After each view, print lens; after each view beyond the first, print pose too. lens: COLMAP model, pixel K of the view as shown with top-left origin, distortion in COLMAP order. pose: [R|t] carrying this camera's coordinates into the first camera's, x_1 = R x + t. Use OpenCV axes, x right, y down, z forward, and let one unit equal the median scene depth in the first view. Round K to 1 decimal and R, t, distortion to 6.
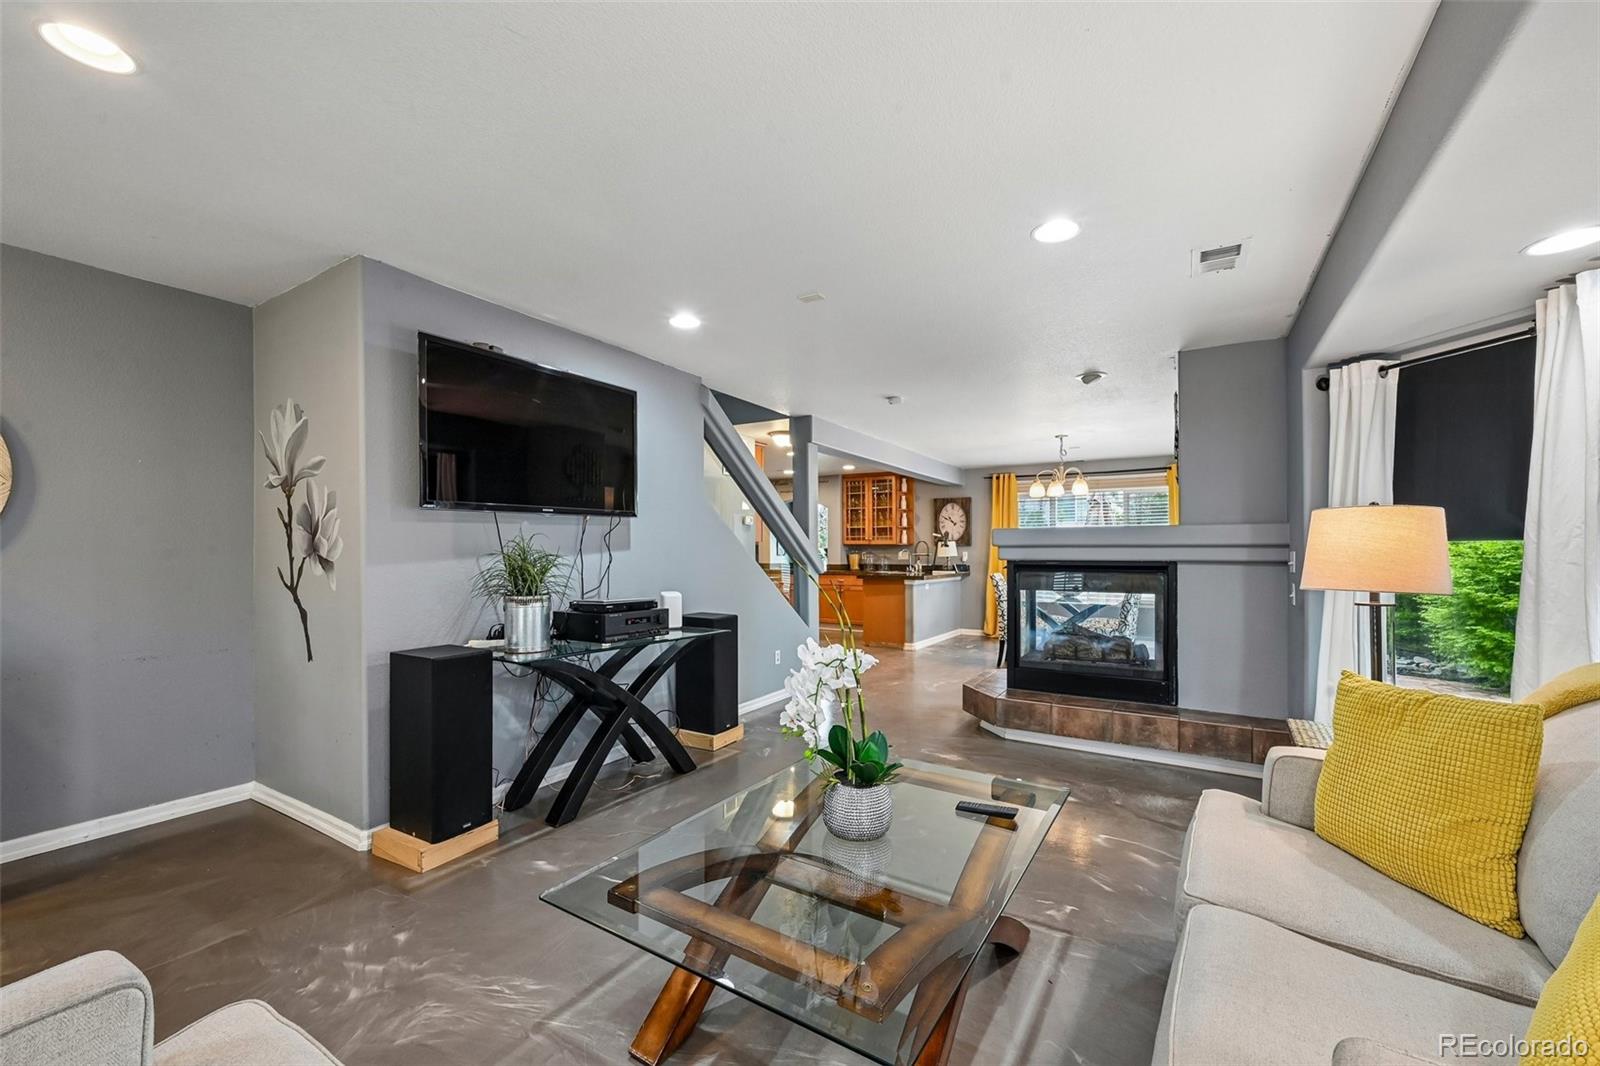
lens RADIAL K [[631.9, 0, 801.5], [0, 631.9, 541.6], [0, 0, 1]] dist [-0.002000, -0.000068]
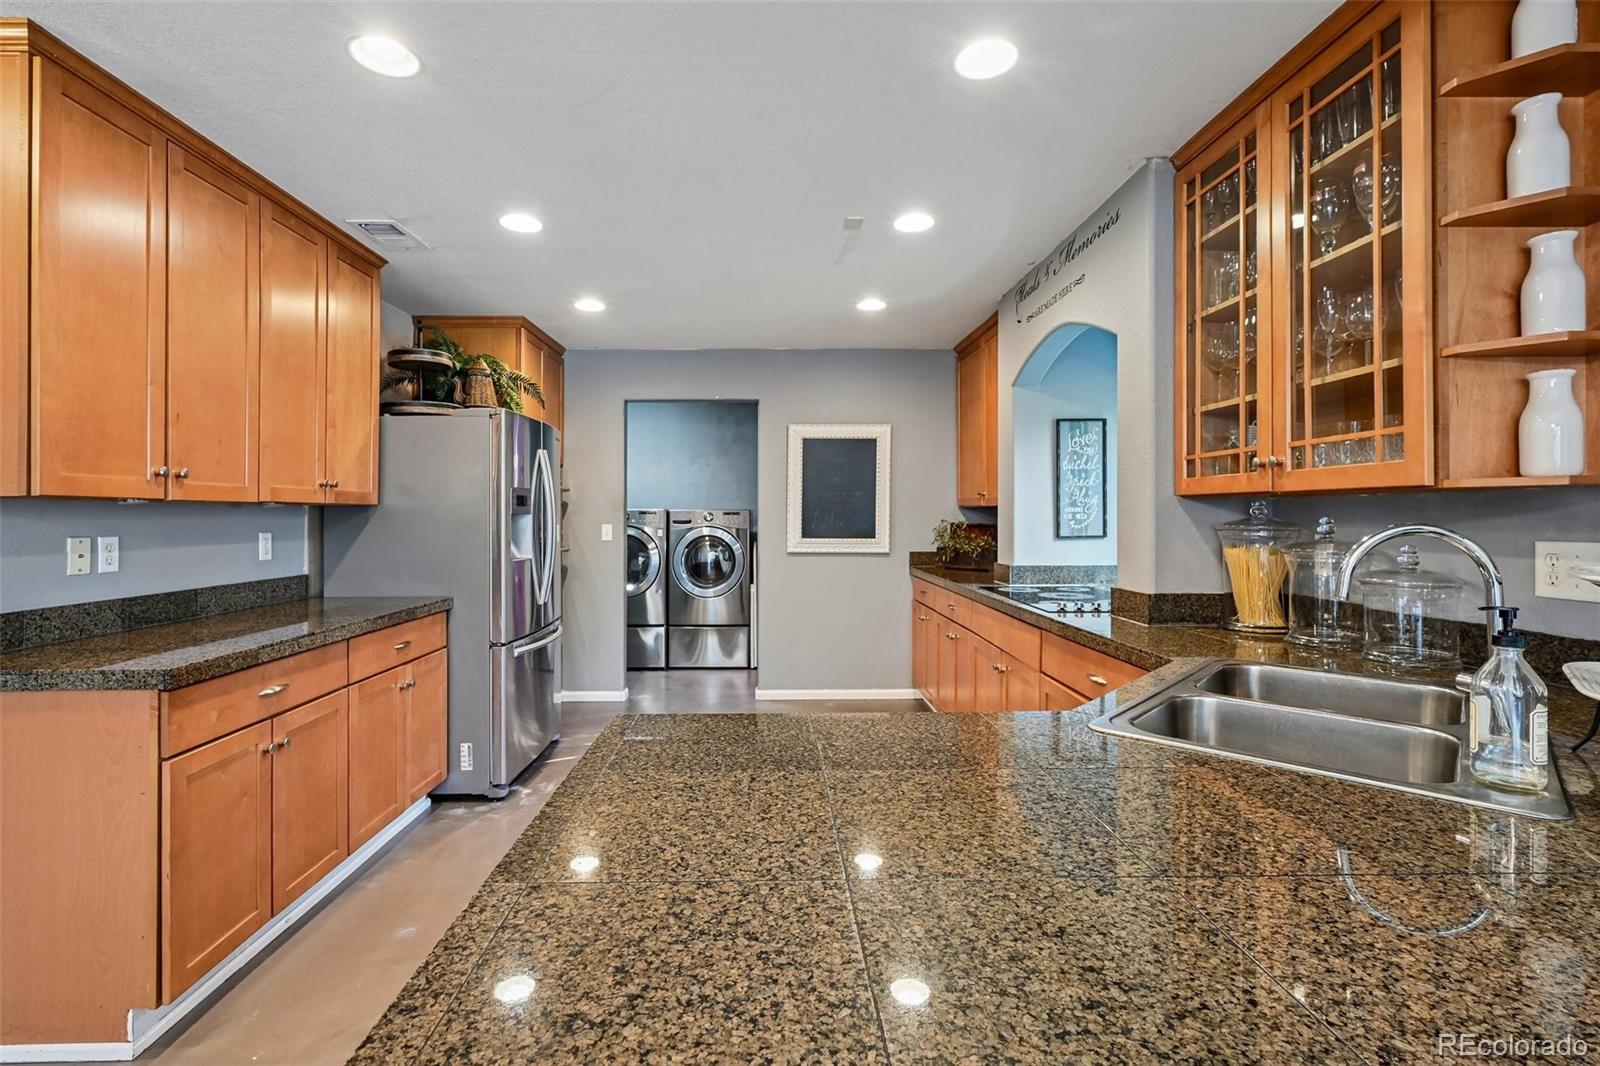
lens RADIAL K [[742.4, 0, 793.3], [0, 742.4, 519.6], [0, 0, 1]] dist [0.003287, 0.000432]
pose [[0.536618, 0.003499, -0.843818, 0.221671], [0.014159, 0.999813, 0.013150, 0.007756], [0.843707, -0.019004, 0.536468, 0.848475]]
